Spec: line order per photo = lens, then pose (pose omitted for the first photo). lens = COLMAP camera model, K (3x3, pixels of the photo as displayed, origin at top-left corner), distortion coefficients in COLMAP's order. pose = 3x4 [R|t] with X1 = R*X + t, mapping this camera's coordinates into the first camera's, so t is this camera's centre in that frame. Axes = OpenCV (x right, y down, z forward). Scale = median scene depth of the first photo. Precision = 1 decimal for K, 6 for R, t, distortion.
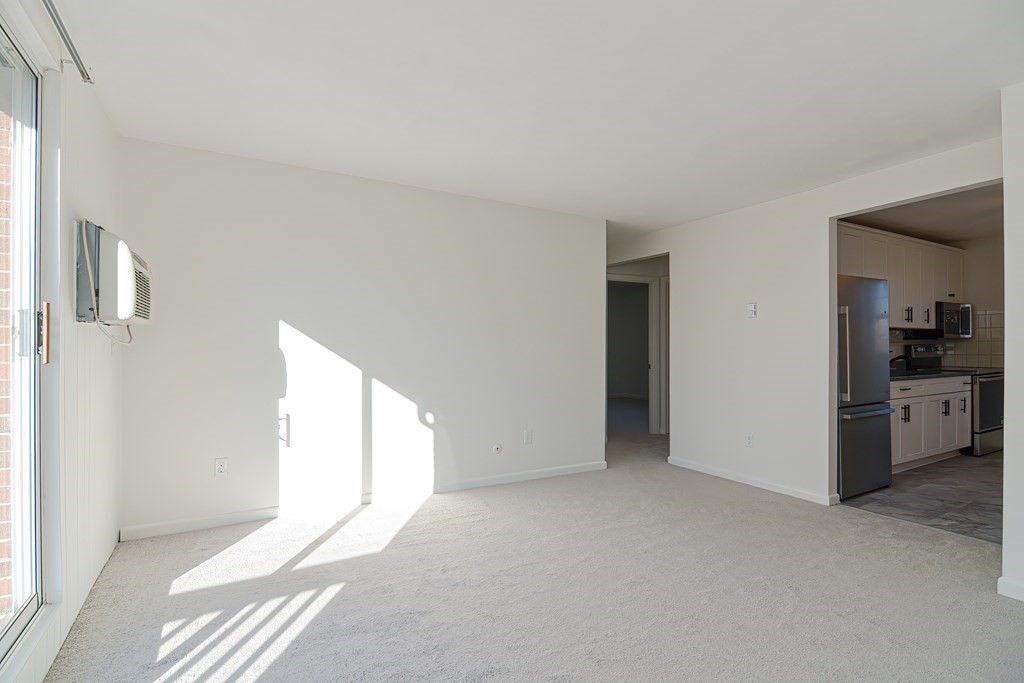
lens RADIAL K [[494.0, 0, 509.3], [0, 494.0, 346.8], [0, 0, 1]] dist [-0.001193, -0.001274]
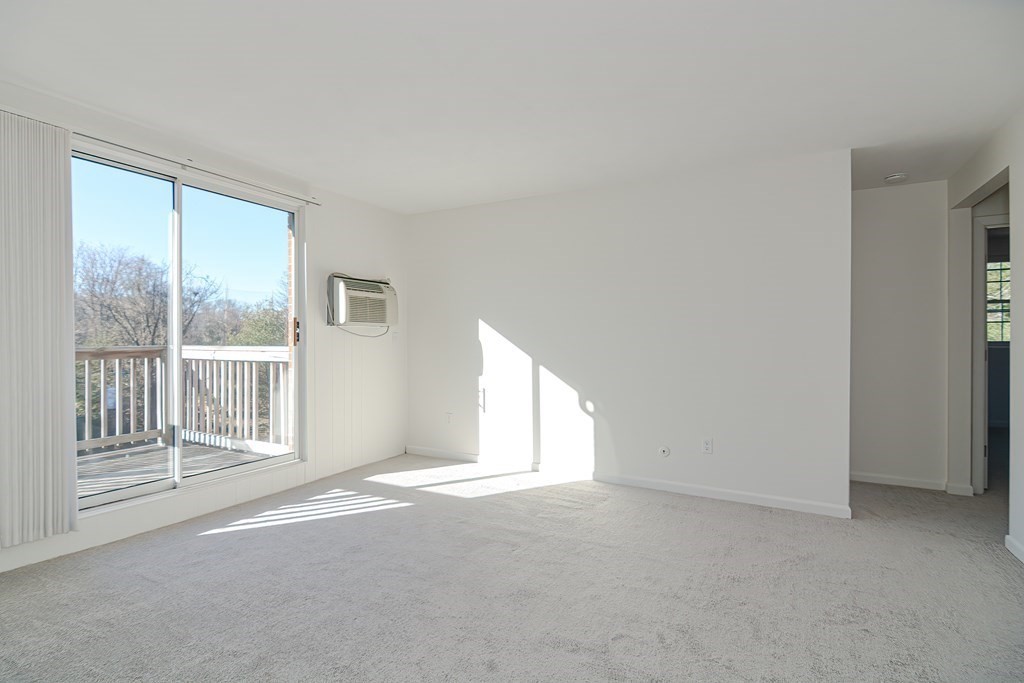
lens RADIAL K [[495.4, 0, 512.0], [0, 495.4, 341.5], [0, 0, 1]] dist [-0.001956, -0.000489]
pose [[0.526243, 0.005144, -0.850318, 0.646813], [0.000595, 0.999979, 0.006417, -0.000312], [0.850334, -0.003883, 0.526229, 0.308560]]
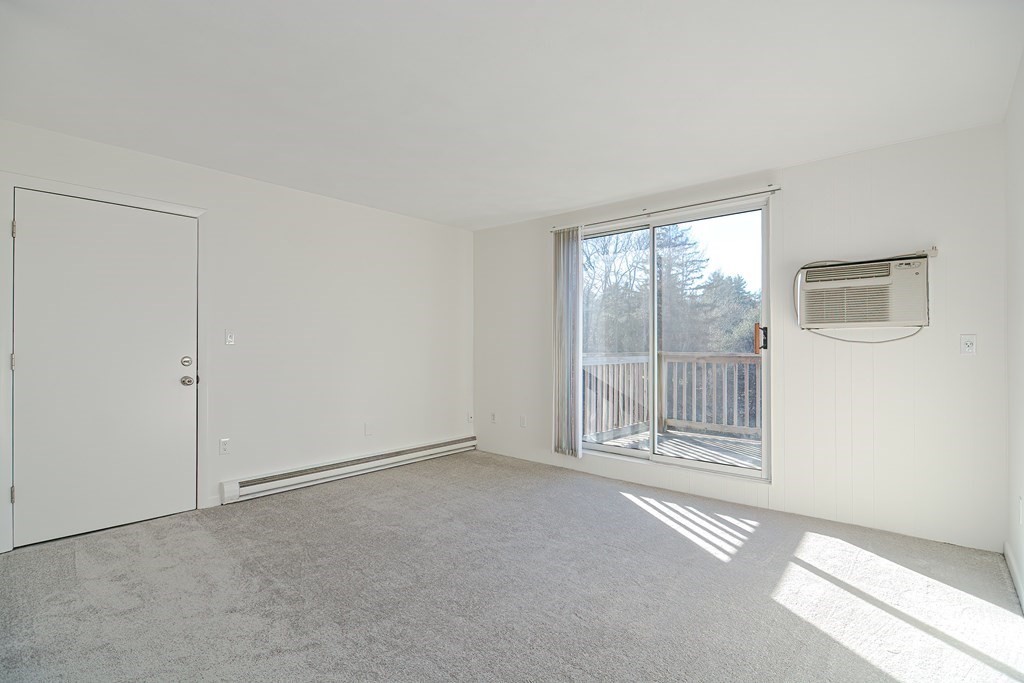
lens RADIAL K [[494.0, 0, 509.3], [0, 494.0, 346.8], [0, 0, 1]] dist [-0.001193, -0.001274]
pose [[-0.947852, 0.000000, -0.318711, 0.293935], [0.002095, 0.999978, -0.006231, 0.006205], [0.318704, -0.006574, -0.947831, 1.186585]]
